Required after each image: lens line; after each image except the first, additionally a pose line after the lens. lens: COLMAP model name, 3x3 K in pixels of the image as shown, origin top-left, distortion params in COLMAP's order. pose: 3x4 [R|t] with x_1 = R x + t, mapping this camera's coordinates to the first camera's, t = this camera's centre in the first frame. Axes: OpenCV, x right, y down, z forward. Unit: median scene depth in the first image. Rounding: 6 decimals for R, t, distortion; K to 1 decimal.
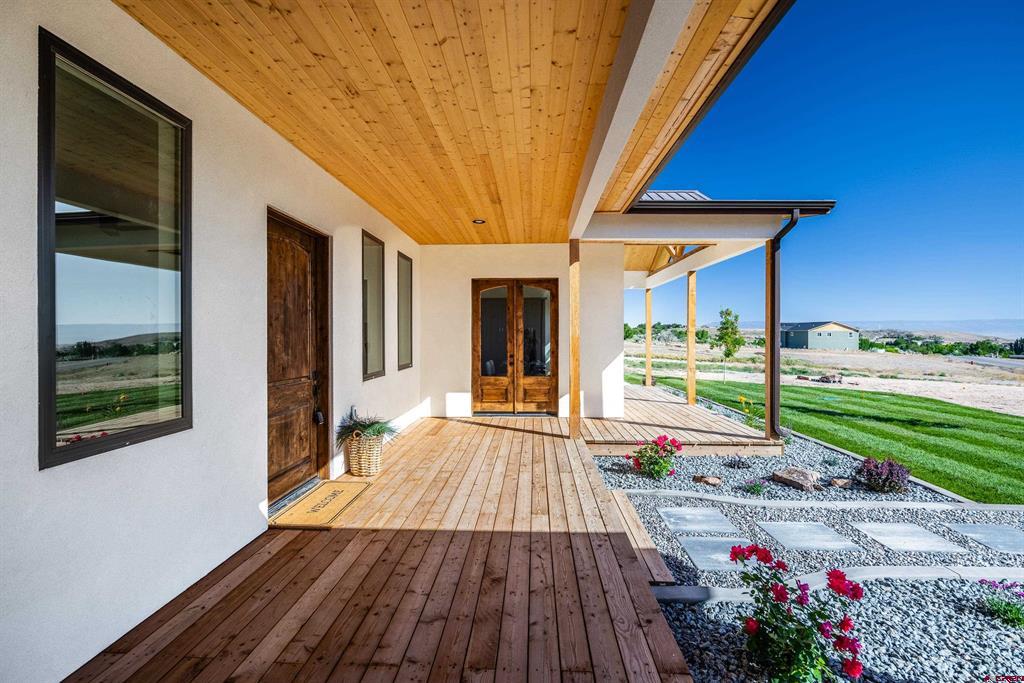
lens RADIAL K [[486.1, 0, 508.5], [0, 486.1, 337.2], [0, 0, 1]] dist [-0.013207, 0.001240]
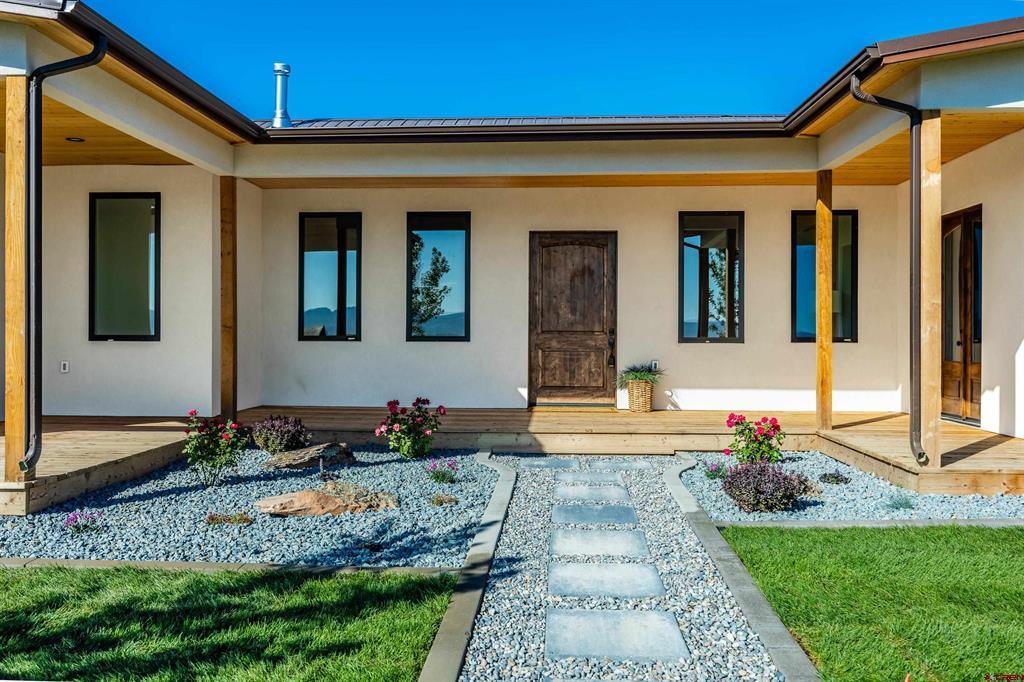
lens RADIAL K [[933.7, 0, 515.8], [0, 933.7, 331.0], [0, 0, 1]] dist [0.002041, 0.003484]
pose [[-0.001968, -0.002596, -0.999995, 1.320841], [-0.008908, 0.999957, -0.002578, 0.049394], [0.999958, 0.008903, -0.001991, 0.418980]]
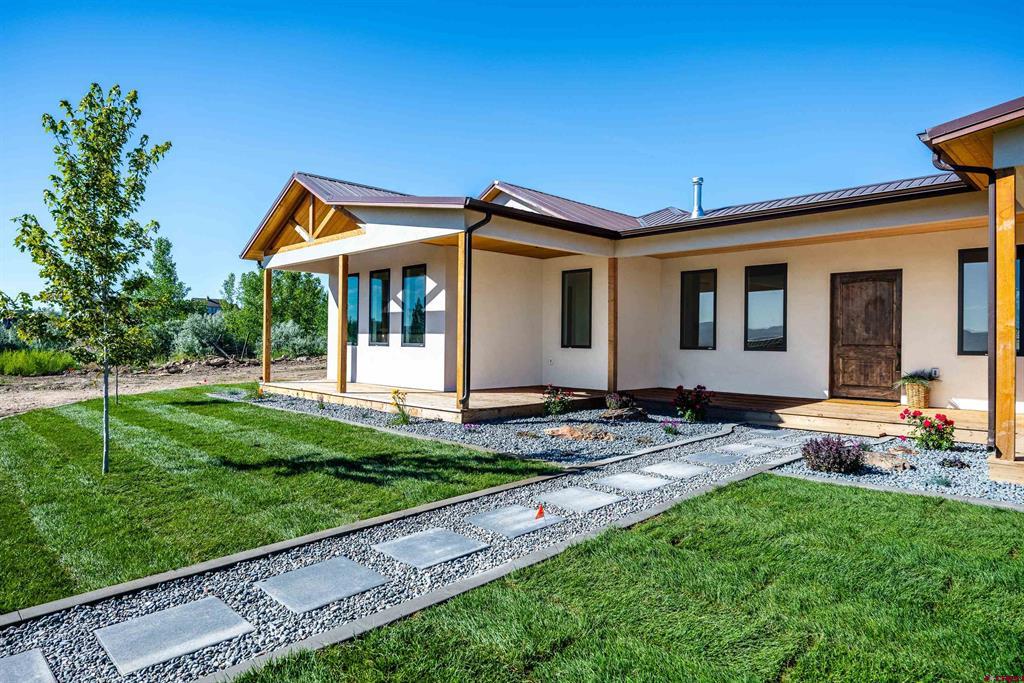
lens RADIAL K [[633.9, 0, 499.0], [0, 633.9, 337.7], [0, 0, 1]] dist [0.002005, -0.001277]
pose [[-0.688806, -0.008625, -0.724895, 1.373278], [-0.013065, 0.999915, 0.000517, 0.038450], [0.724828, 0.009827, -0.688859, 0.894381]]
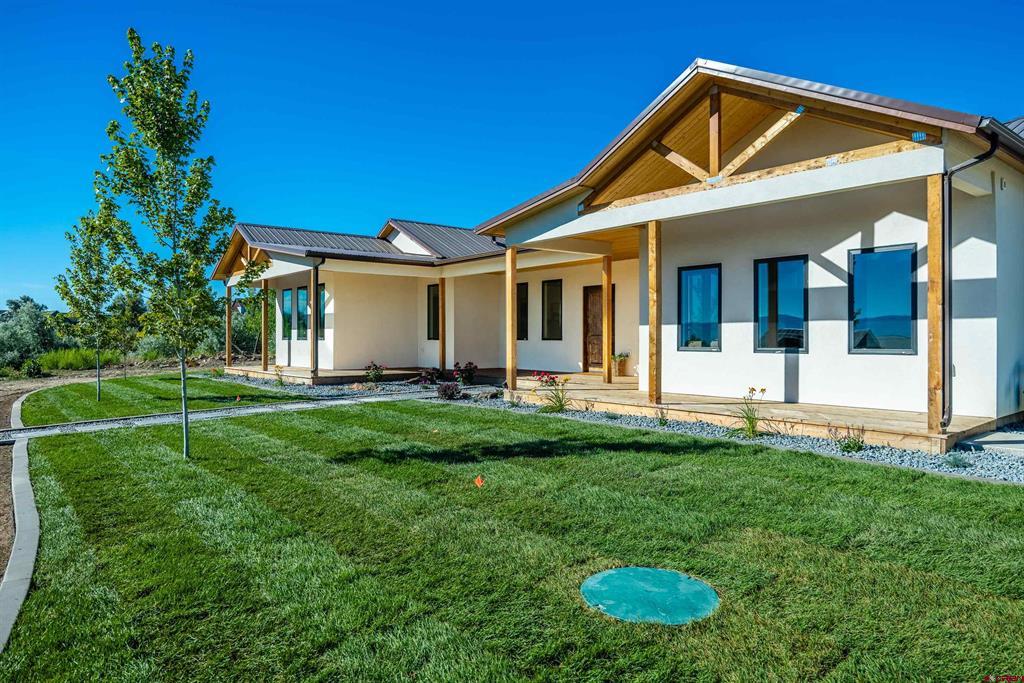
lens RADIAL K [[678.6, 0, 493.5], [0, 678.6, 337.8], [0, 0, 1]] dist [-0.002478, 0.002294]
pose [[-0.754499, 0.002977, -0.656295, 1.510620], [-0.001667, 0.999978, 0.006452, 0.039596], [0.656300, 0.005962, -0.754477, 1.968113]]
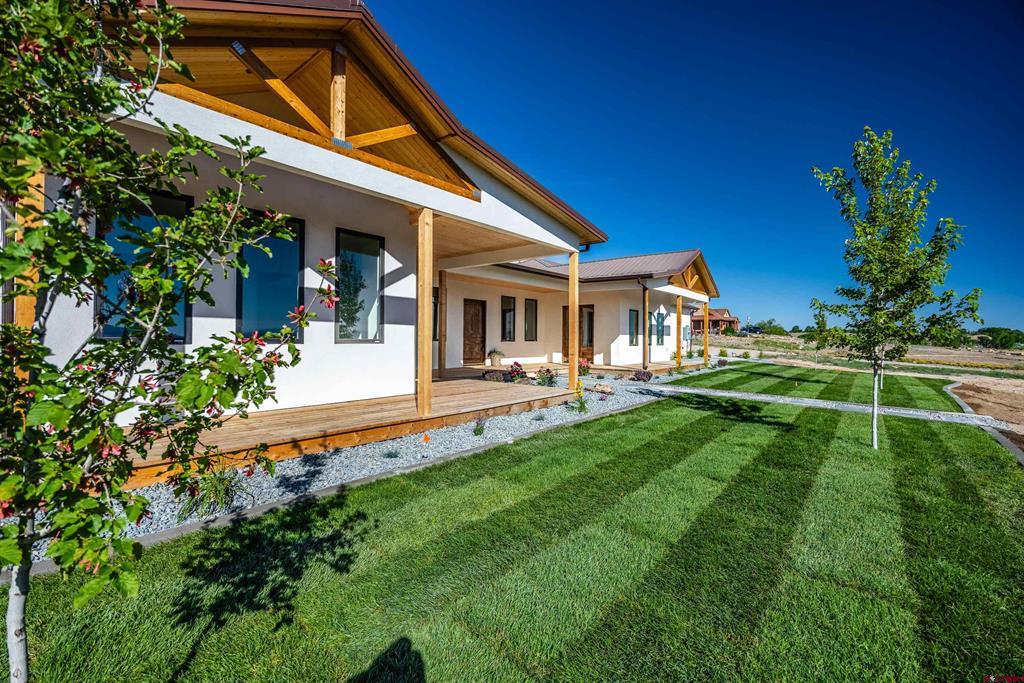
lens RADIAL K [[449.3, 0, 511.8], [0, 449.3, 340.1], [0, 0, 1]] dist [0.000651, 0.000121]
pose [[0.806840, 0.005954, -0.590740, 1.073445], [-0.009316, 0.999953, -0.002645, 0.059711], [0.590697, 0.007637, 0.806858, -0.978472]]
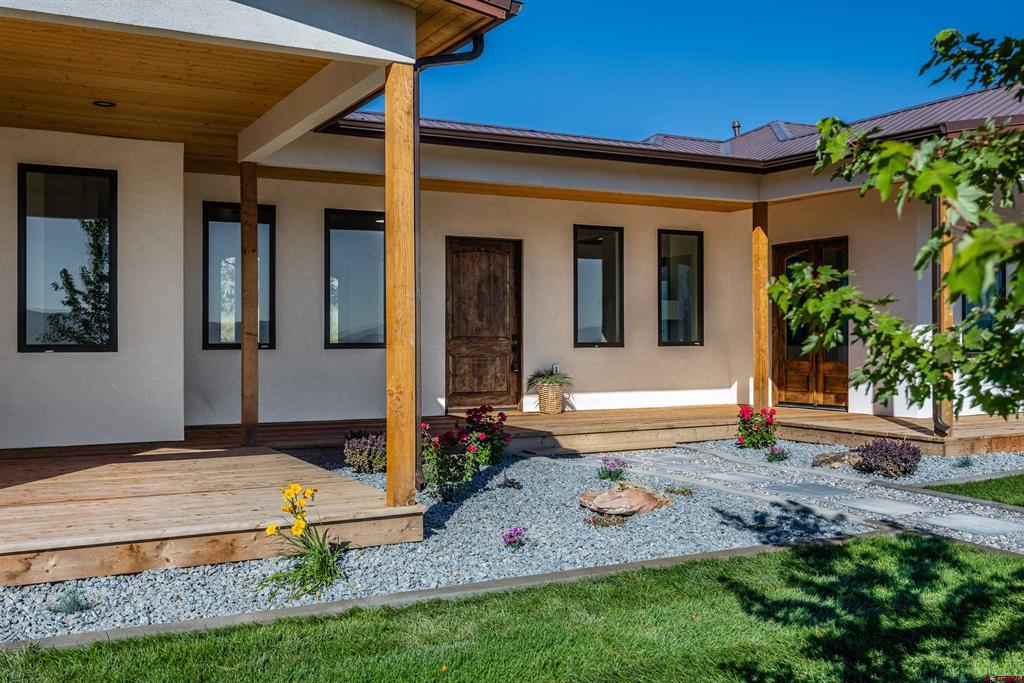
lens RADIAL K [[1018.2, 0, 528.7], [0, 1018.2, 329.0], [0, 0, 1]] dist [0.002799, 0.000000]
pose [[0.534665, -0.007766, -0.845029, 1.251350], [-0.002748, 0.999937, -0.010928, 0.049607], [0.845060, 0.008165, 0.534609, -0.333184]]
